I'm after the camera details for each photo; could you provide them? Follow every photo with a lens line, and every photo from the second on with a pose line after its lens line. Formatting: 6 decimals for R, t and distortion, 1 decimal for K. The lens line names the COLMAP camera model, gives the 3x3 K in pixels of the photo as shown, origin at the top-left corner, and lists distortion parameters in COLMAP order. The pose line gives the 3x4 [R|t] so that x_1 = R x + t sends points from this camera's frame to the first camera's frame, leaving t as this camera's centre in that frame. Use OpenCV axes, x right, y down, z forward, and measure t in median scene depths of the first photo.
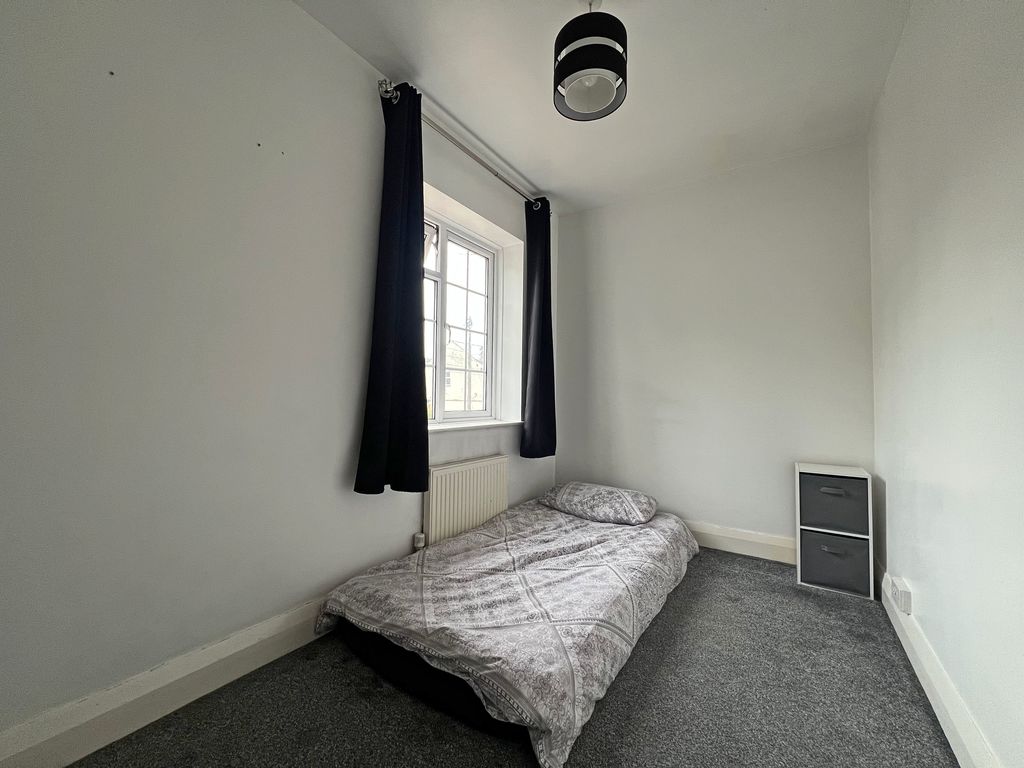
lens RADIAL K [[412.8, 0, 509.4], [0, 412.8, 378.2], [0, 0, 1]] dist [-0.001797, 0.000012]
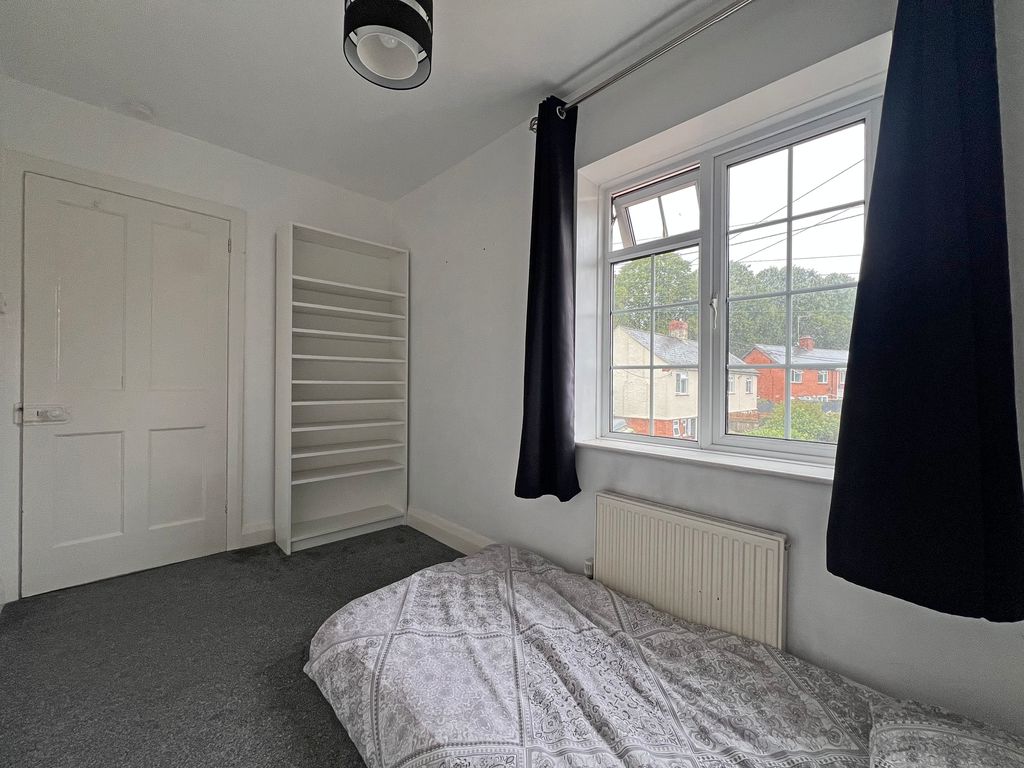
lens RADIAL K [[412.0, 0, 511.6], [0, 412.0, 383.1], [0, 0, 1]] dist [-0.001009, -0.000016]
pose [[-0.216174, -0.012563, -0.976274, 0.799988], [0.027892, 0.999430, -0.019037, 0.005062], [0.975956, -0.031346, -0.215700, 1.185981]]
